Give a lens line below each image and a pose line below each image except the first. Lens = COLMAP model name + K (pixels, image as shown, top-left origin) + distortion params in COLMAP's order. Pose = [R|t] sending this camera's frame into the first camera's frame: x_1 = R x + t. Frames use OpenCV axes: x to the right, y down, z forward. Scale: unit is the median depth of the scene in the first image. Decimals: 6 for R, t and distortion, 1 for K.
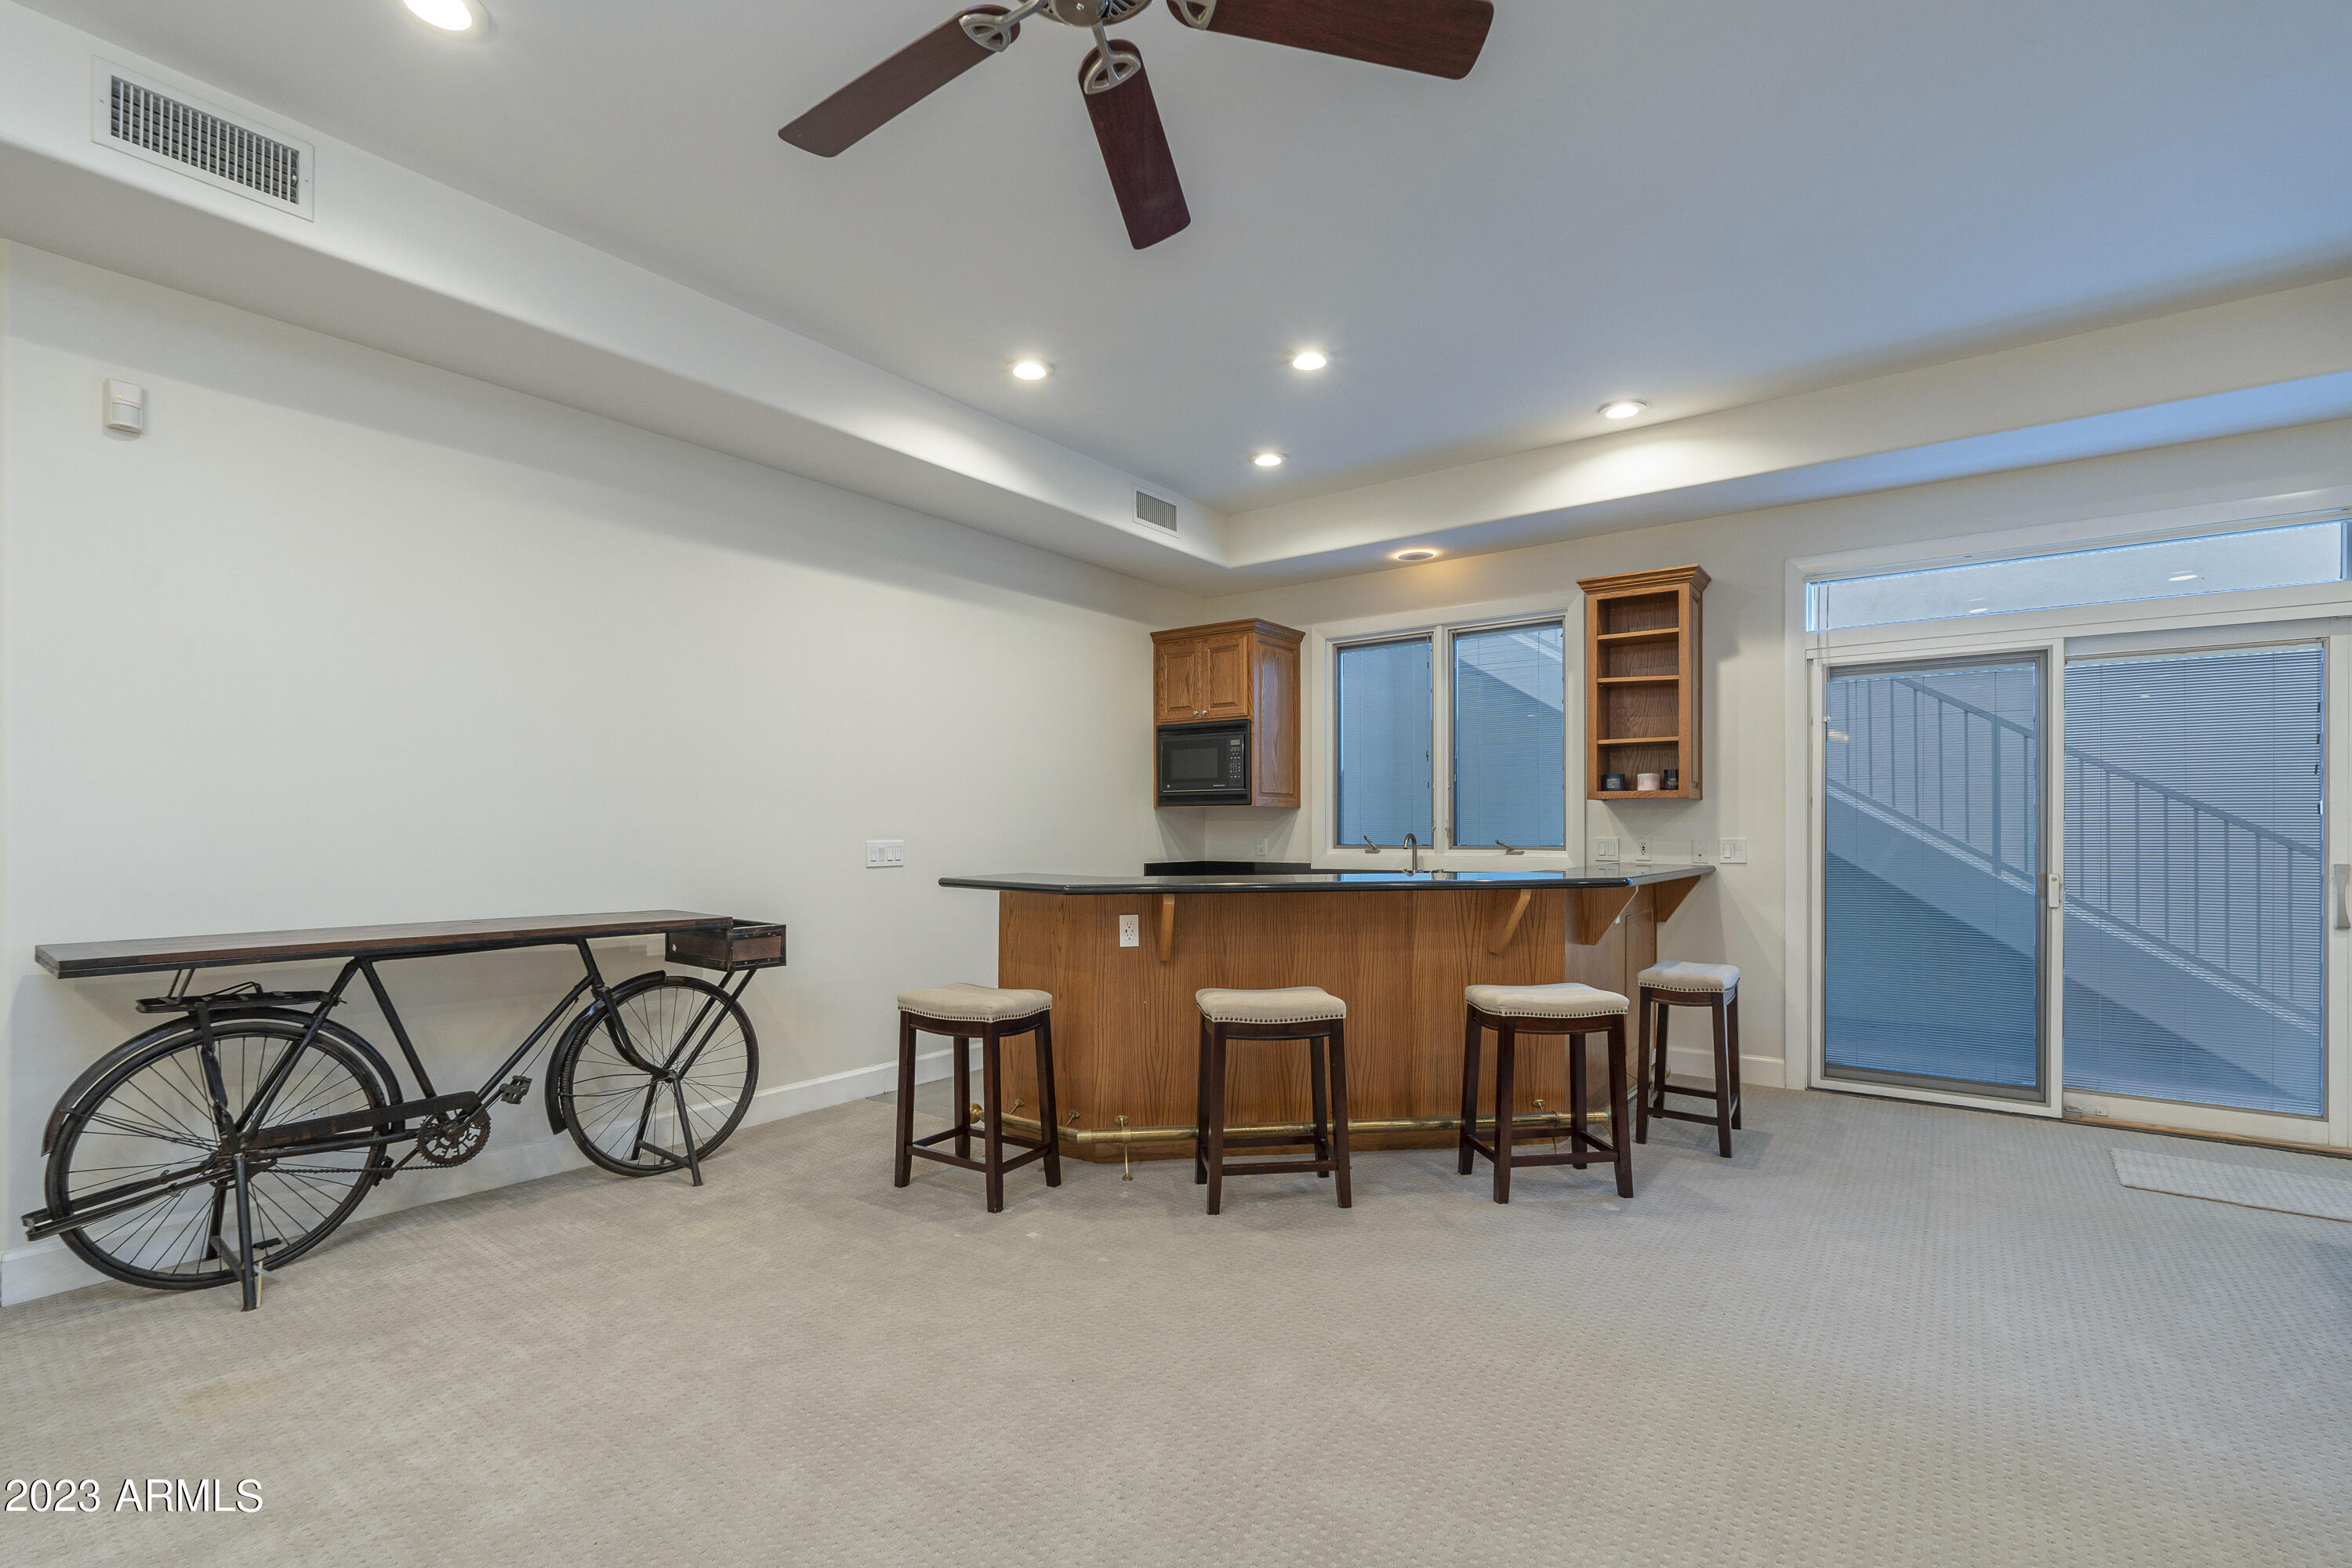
lens RADIAL K [[1025.9, 0, 1169.1], [0, 1025.9, 826.6], [0, 0, 1]] dist [-0.008368, 0.000787]
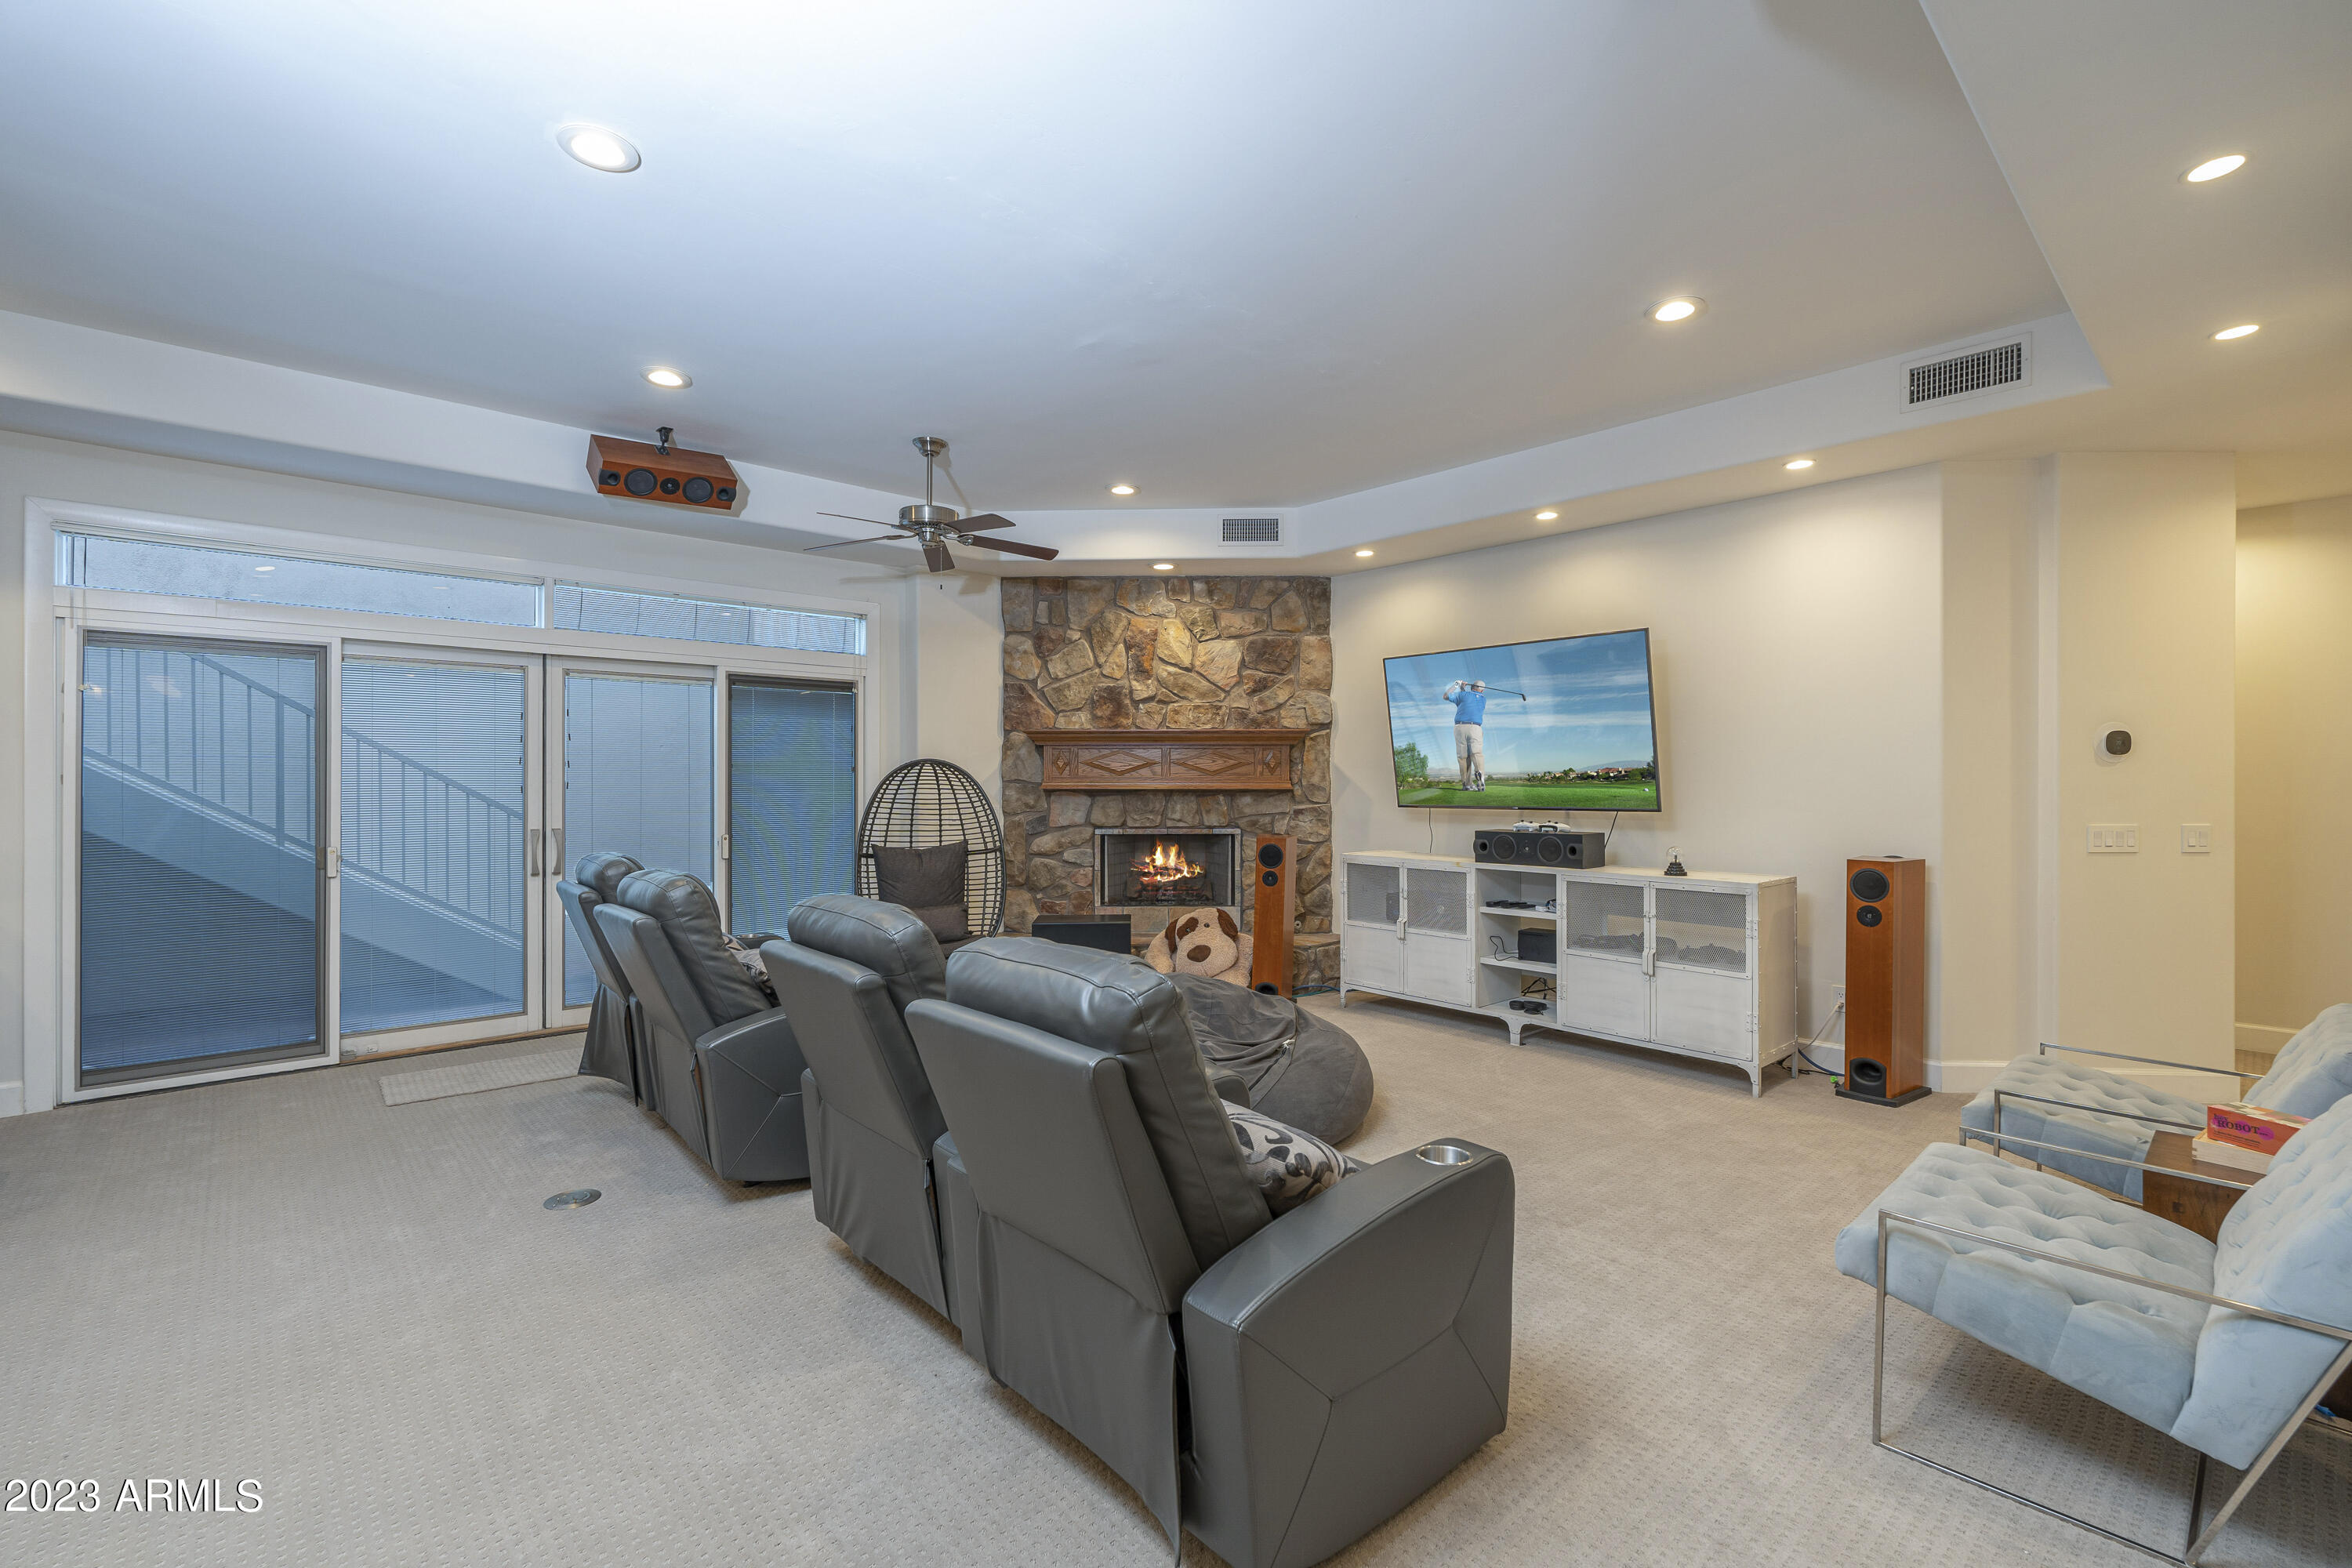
lens RADIAL K [[1025.9, 0, 1170.8], [0, 1025.9, 784.5], [0, 0, 1]] dist [-0.008368, 0.000787]
pose [[0.172890, -0.004374, 0.984931, -0.065645], [-0.004185, 0.999978, 0.005175, -0.027854], [-0.984932, -0.005016, 0.172868, -0.086586]]
